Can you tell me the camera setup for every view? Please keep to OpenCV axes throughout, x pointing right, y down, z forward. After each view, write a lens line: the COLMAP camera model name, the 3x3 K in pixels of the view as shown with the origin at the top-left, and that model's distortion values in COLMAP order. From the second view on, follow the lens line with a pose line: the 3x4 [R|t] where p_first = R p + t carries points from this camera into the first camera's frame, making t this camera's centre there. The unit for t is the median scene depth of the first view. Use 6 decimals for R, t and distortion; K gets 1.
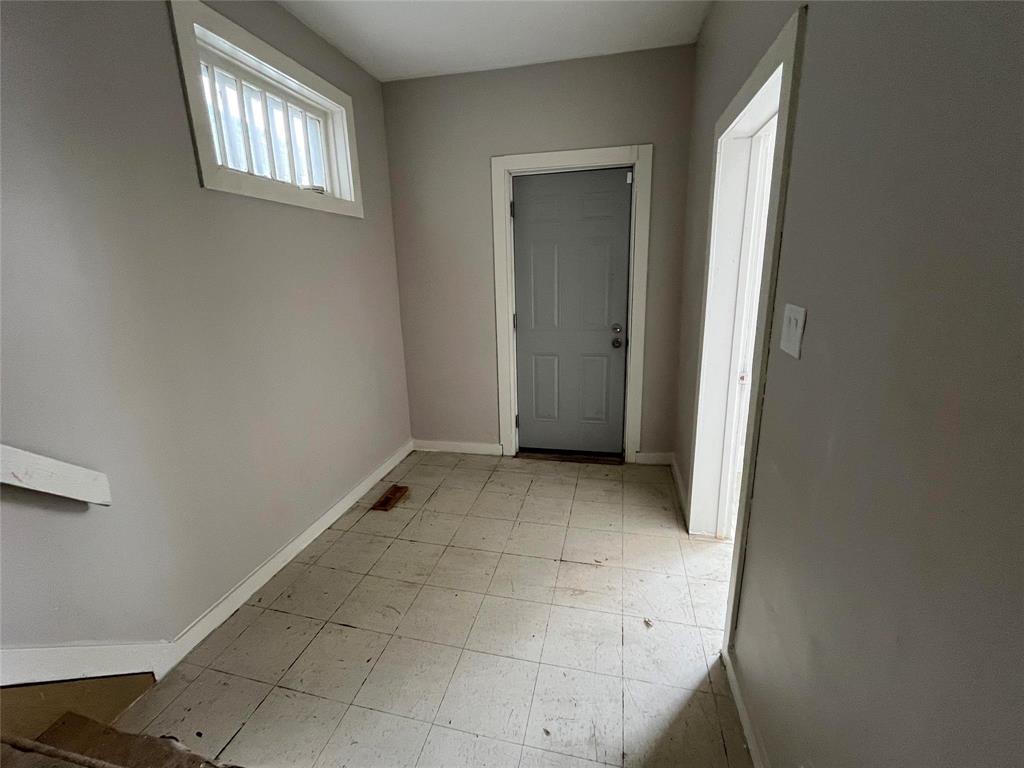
lens RADIAL K [[443.2, 0, 510.1], [0, 443.2, 381.6], [0, 0, 1]] dist [-0.000184, -0.000101]
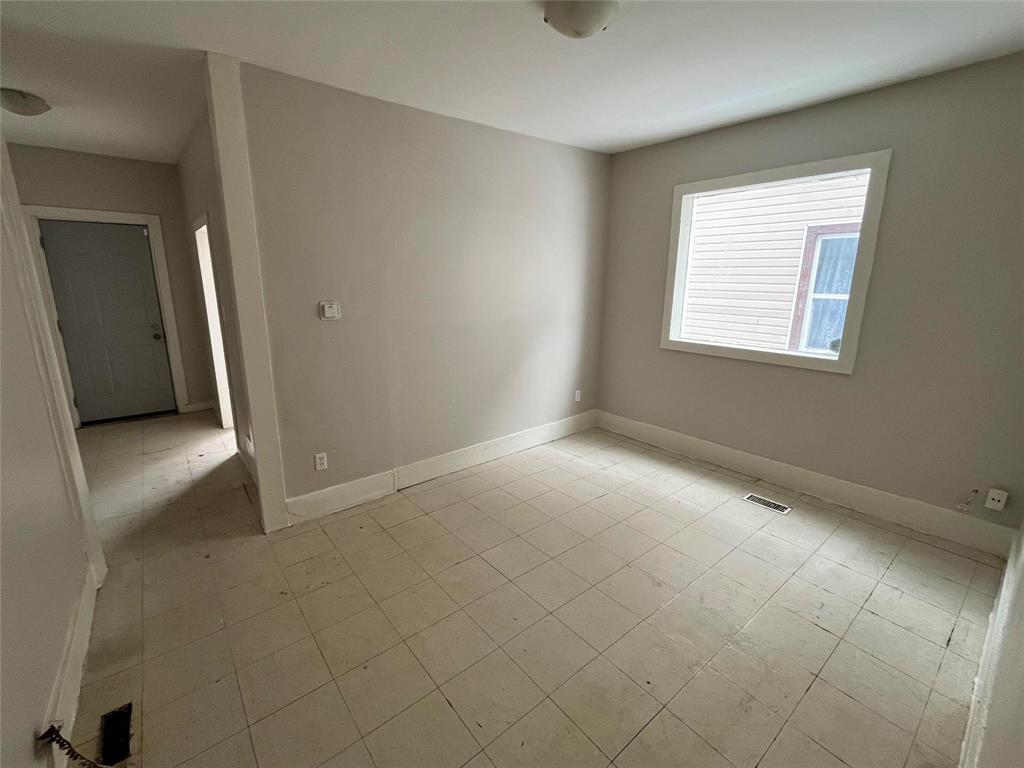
lens RADIAL K [[443.2, 0, 509.2], [0, 443.2, 383.6], [0, 0, 1]] dist [-0.000184, -0.000101]
pose [[0.612344, -0.145432, 0.777100, -0.234439], [0.158004, 0.985617, 0.059951, 0.179891], [-0.774642, 0.086074, 0.626515, -0.912749]]
